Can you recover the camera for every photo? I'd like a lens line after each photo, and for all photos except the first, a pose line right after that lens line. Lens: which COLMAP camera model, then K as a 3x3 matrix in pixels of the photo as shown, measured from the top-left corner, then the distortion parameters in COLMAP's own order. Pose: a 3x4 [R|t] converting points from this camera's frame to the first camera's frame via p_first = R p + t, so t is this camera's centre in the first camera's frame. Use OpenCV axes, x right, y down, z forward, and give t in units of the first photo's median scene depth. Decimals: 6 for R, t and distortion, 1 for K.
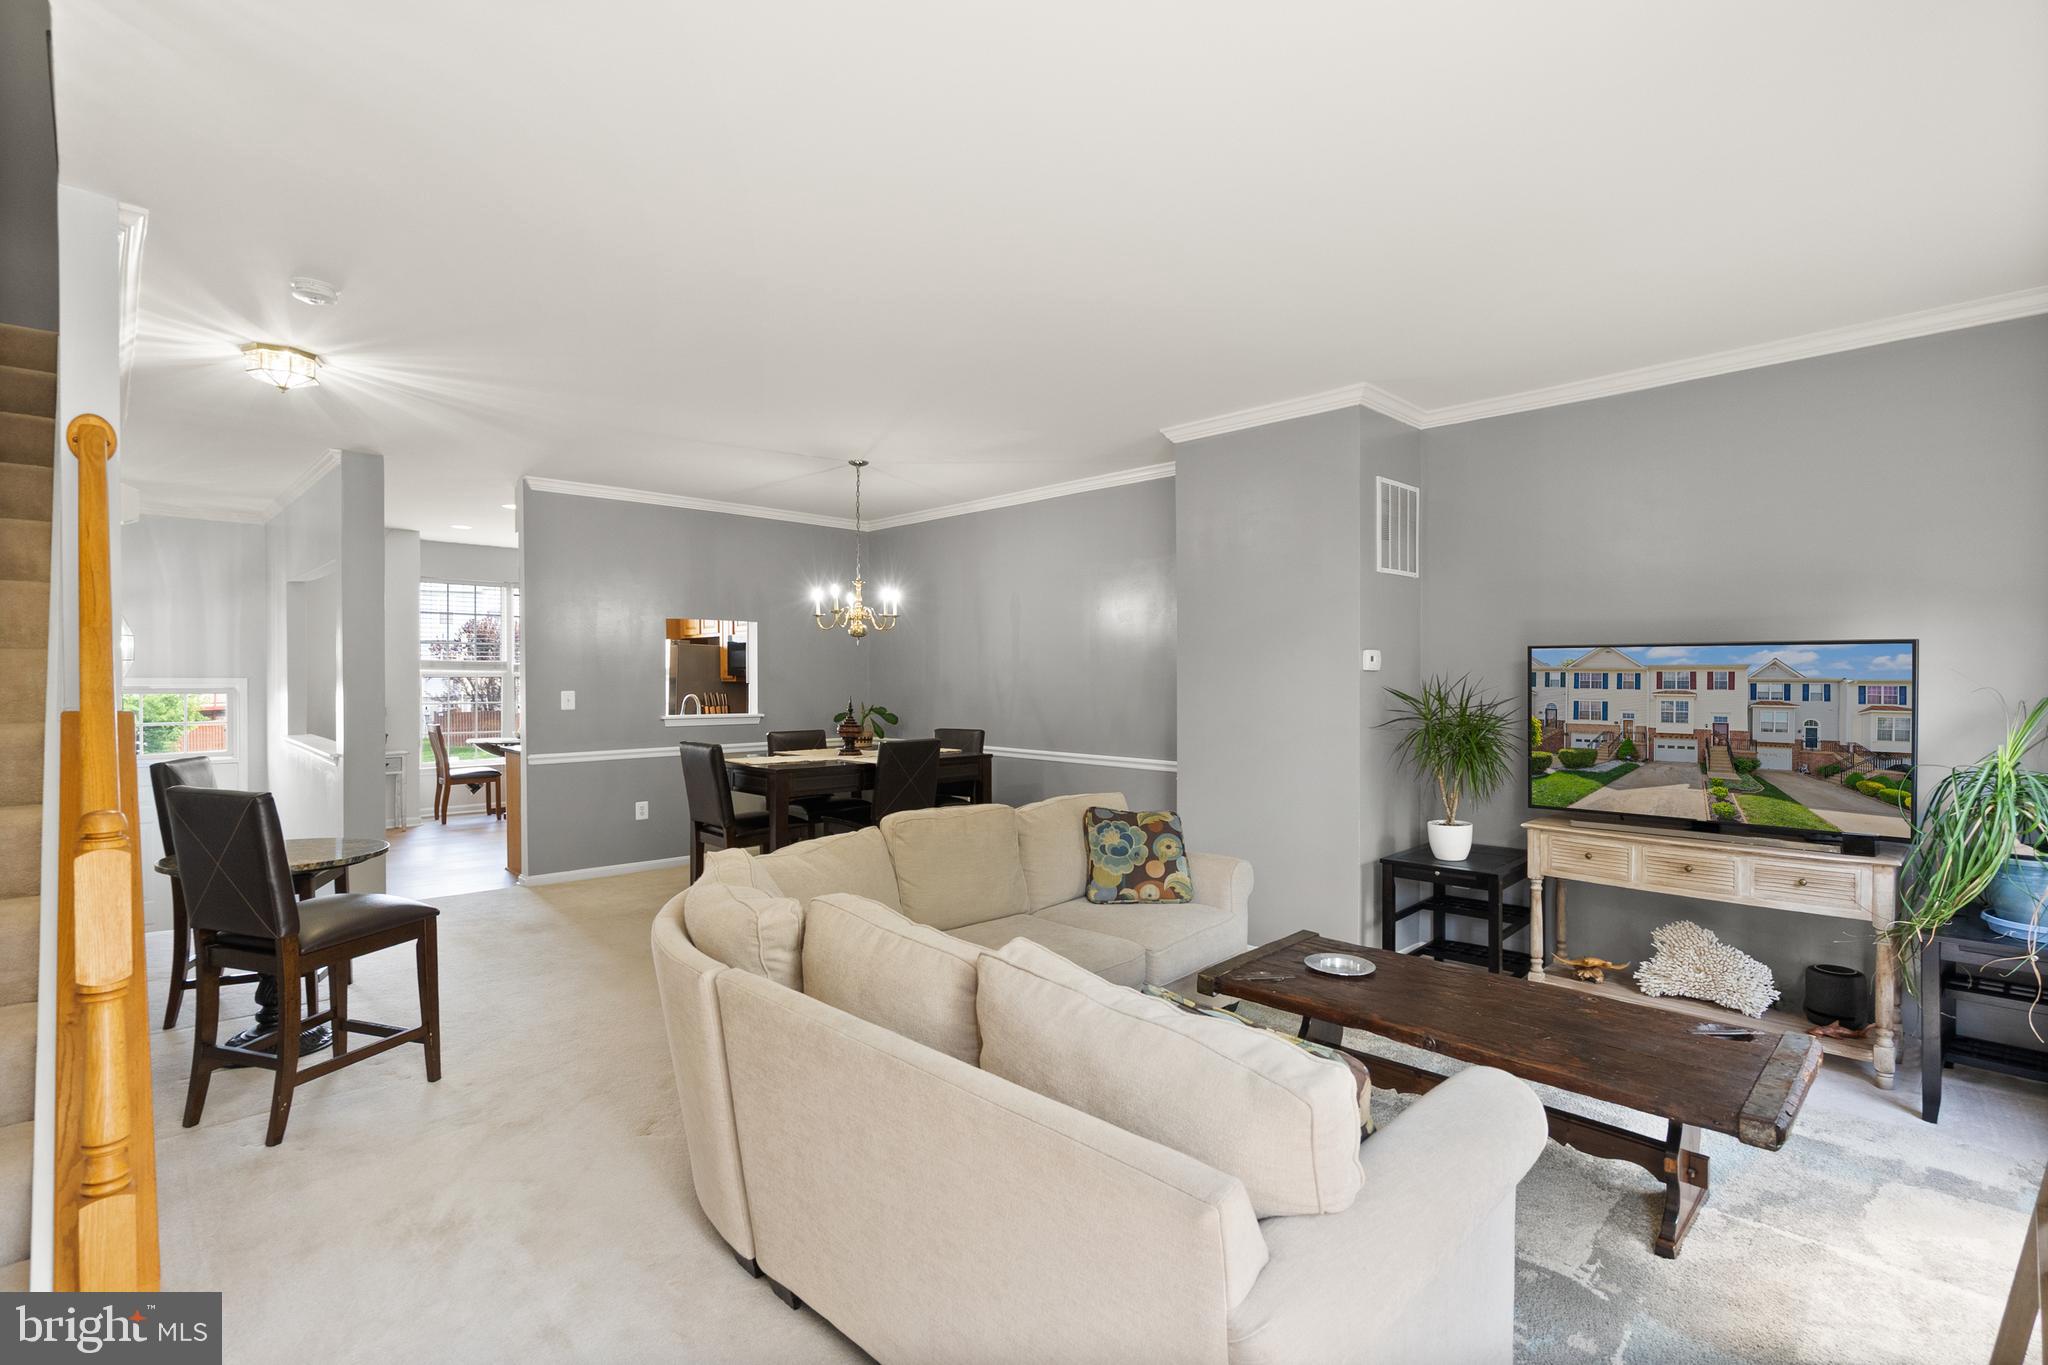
lens RADIAL K [[936.2, 0, 1020.0], [0, 936.2, 701.8], [0, 0, 1]] dist [0.000768, 0.000221]
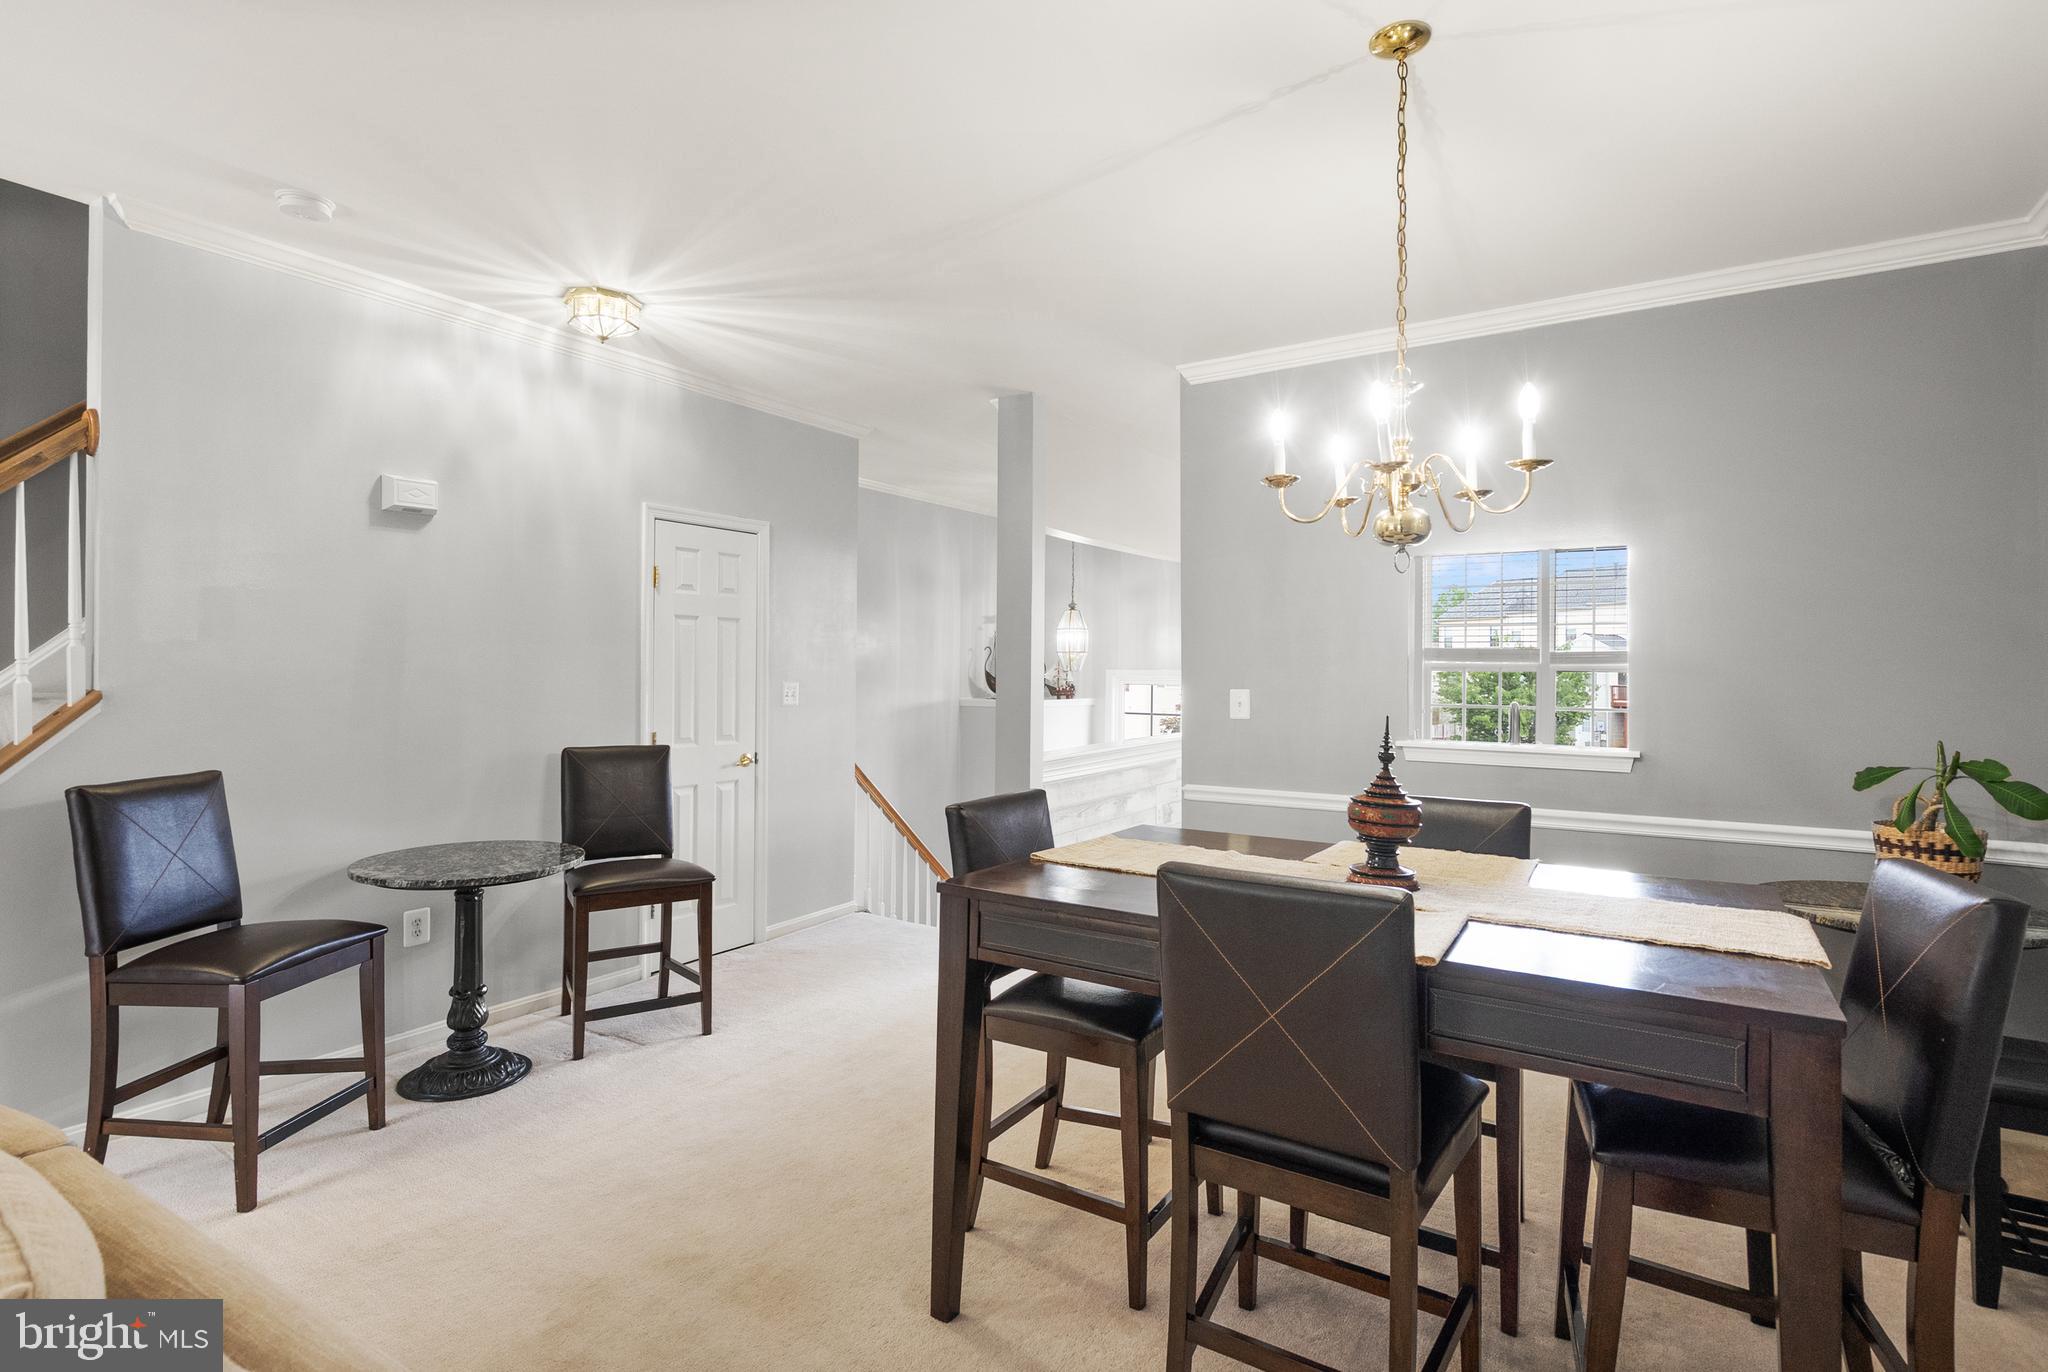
lens RADIAL K [[1006.1, 0, 1024.1], [0, 1006.1, 673.1], [0, 0, 1]] dist [0.001817, 0.000713]
pose [[0.224756, 0.002813, -0.974411, 0.125980], [-0.031497, 0.999494, -0.004380, -0.013306], [0.973906, 0.031675, 0.224731, 0.630497]]
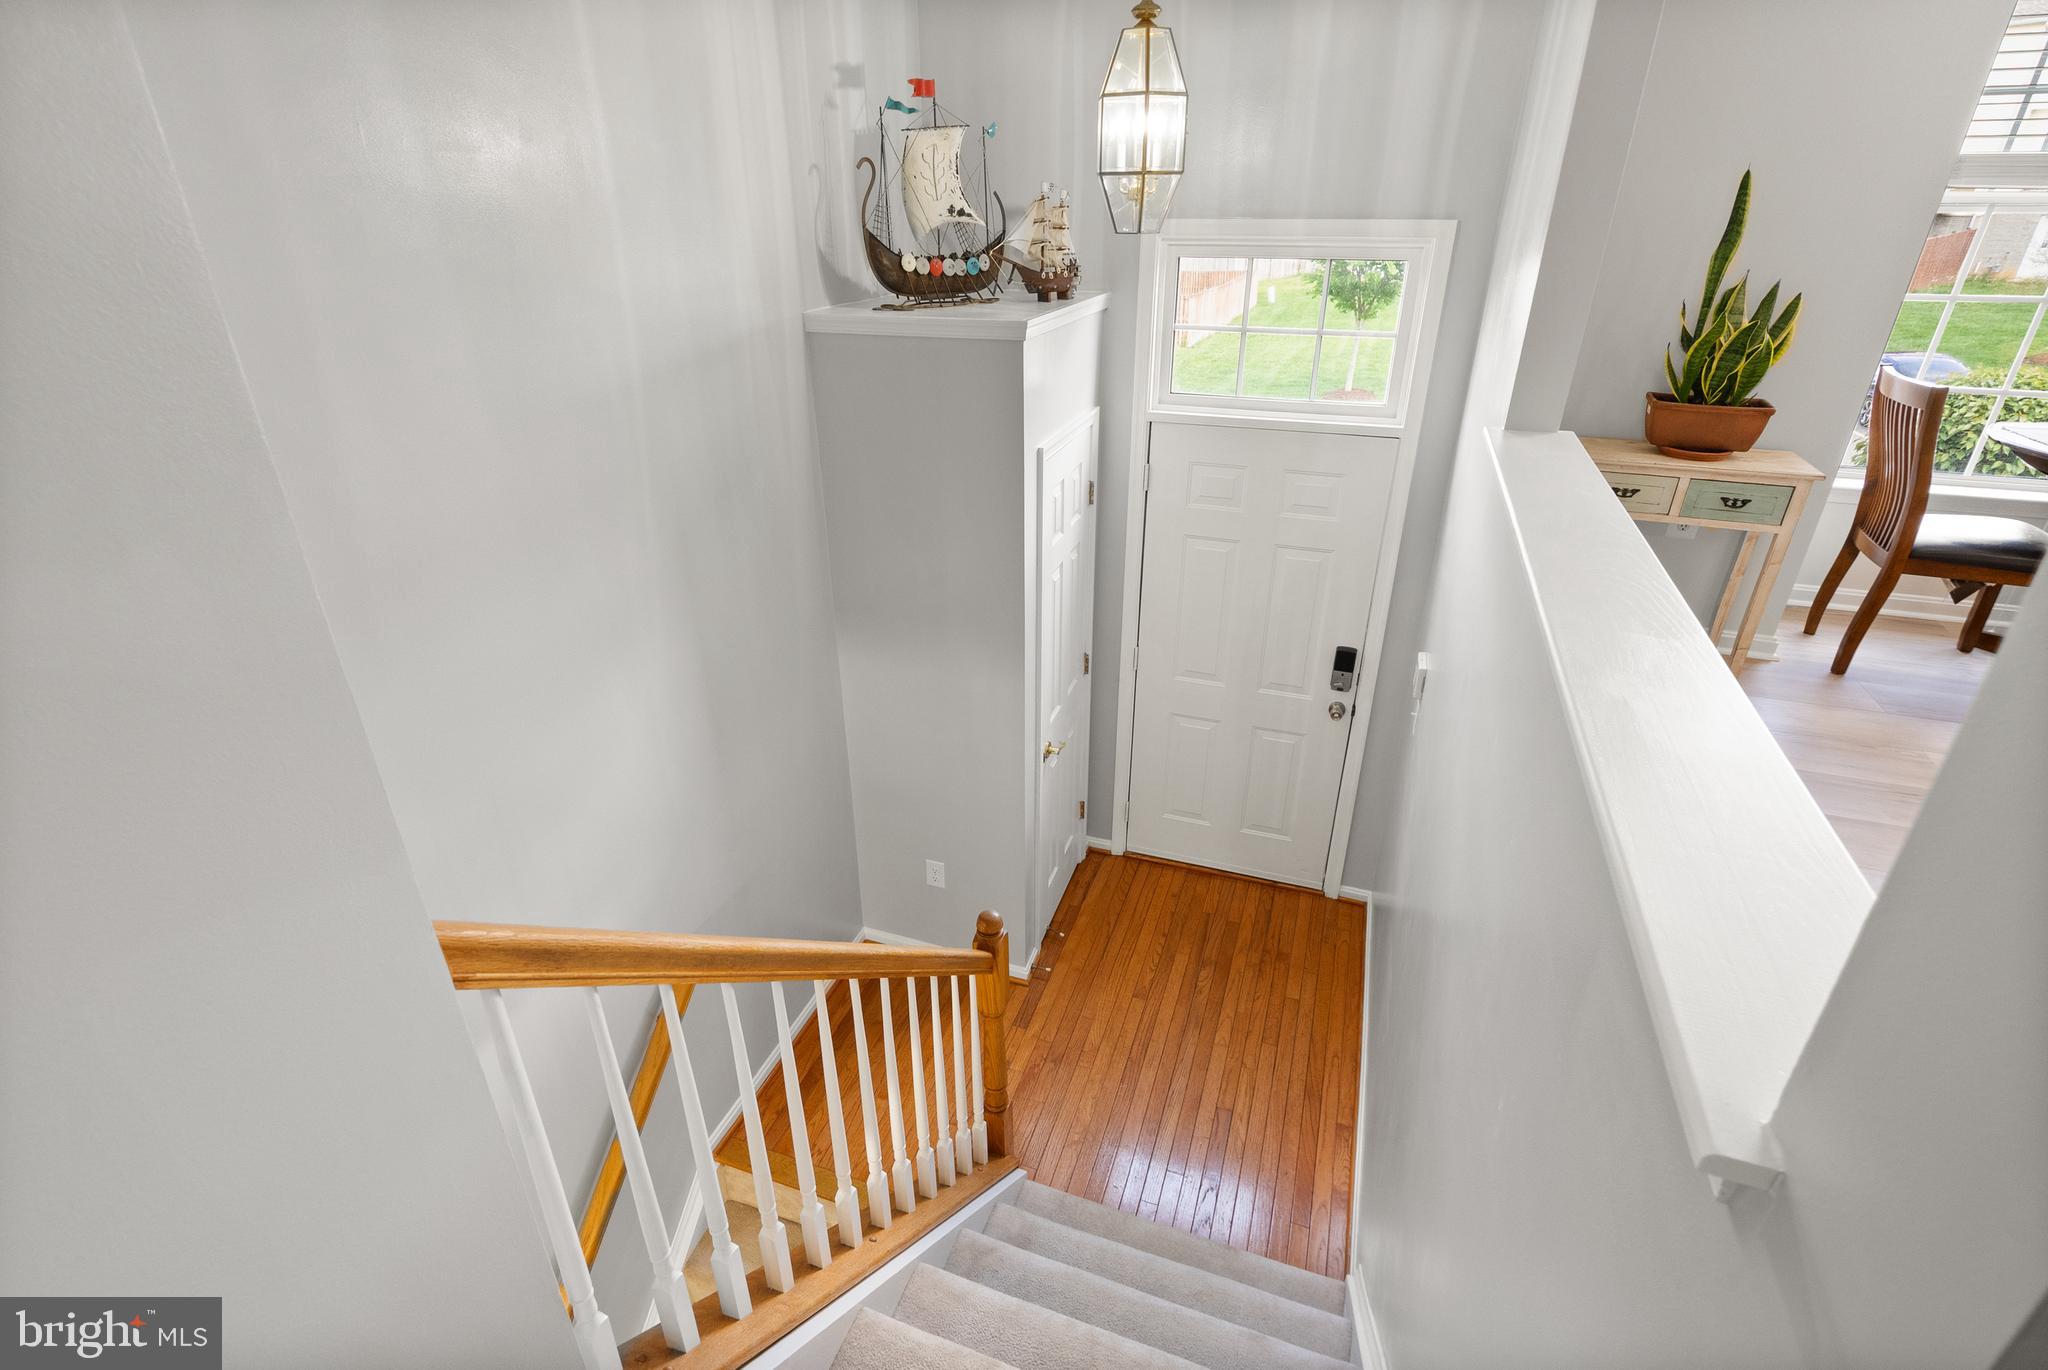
lens RADIAL K [[1006.1, 0, 1024.1], [0, 1006.1, 672.1], [0, 0, 1]] dist [0.001817, 0.000713]
pose [[0.448925, 0.378403, -0.809492, -0.544470], [-0.018926, 0.909732, 0.414765, -0.026952], [0.893369, -0.170878, 0.415563, 0.696052]]
